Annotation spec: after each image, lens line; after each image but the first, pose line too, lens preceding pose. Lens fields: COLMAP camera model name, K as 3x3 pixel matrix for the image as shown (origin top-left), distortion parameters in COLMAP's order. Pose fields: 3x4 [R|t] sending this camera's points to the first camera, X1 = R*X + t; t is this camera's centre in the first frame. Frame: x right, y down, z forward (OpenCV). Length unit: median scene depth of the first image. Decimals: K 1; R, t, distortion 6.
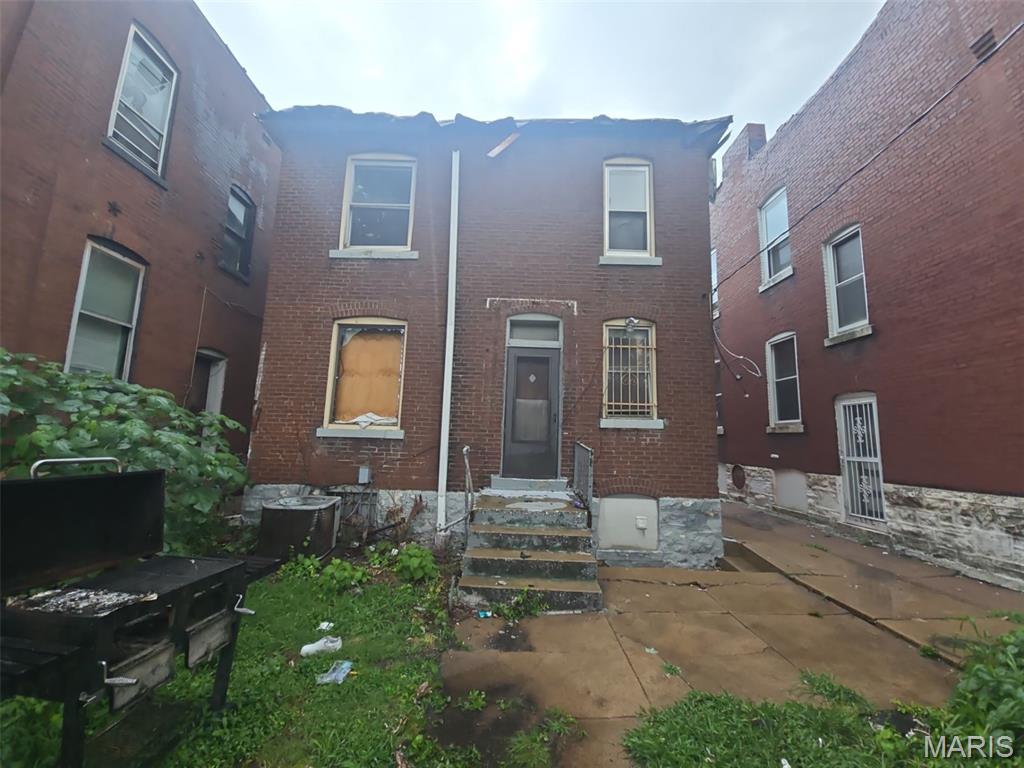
lens RADIAL K [[425.9, 0, 511.2], [0, 425.9, 381.3], [0, 0, 1]] dist [0.007736, -0.000155]
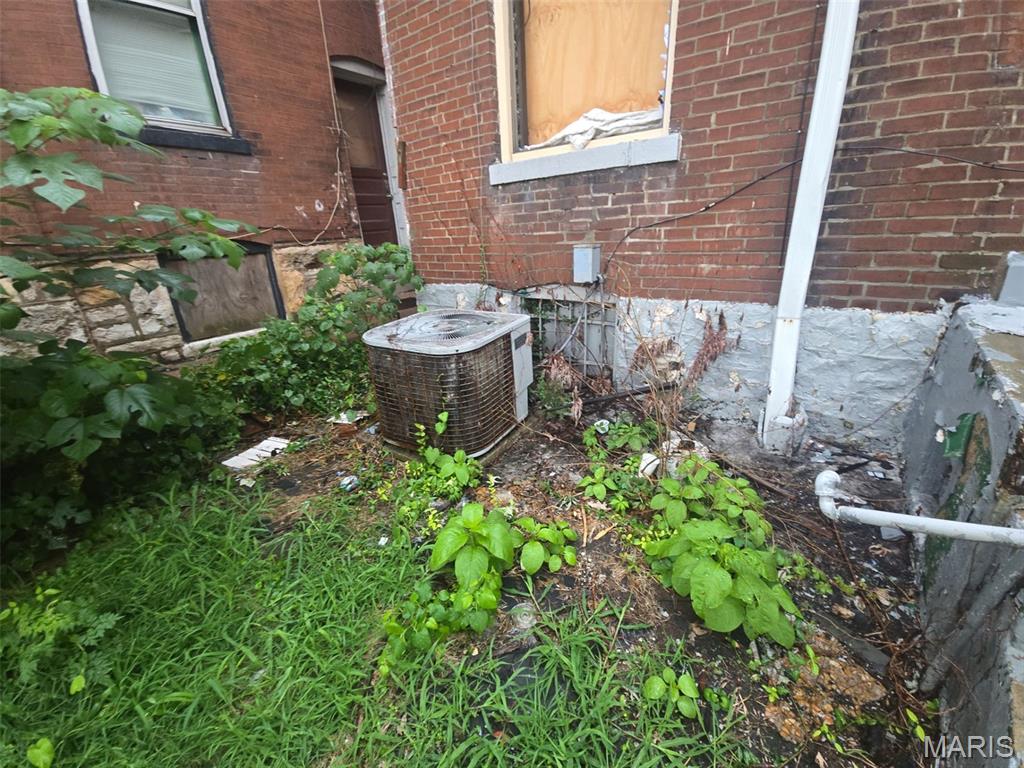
lens RADIAL K [[425.9, 0, 510.8], [0, 425.9, 380.3], [0, 0, 1]] dist [0.007736, -0.000155]
pose [[0.812335, 0.131046, -0.568277, -0.139629], [0.155260, 0.890665, 0.427329, 0.125692], [0.562144, -0.435365, 0.703172, 0.590013]]
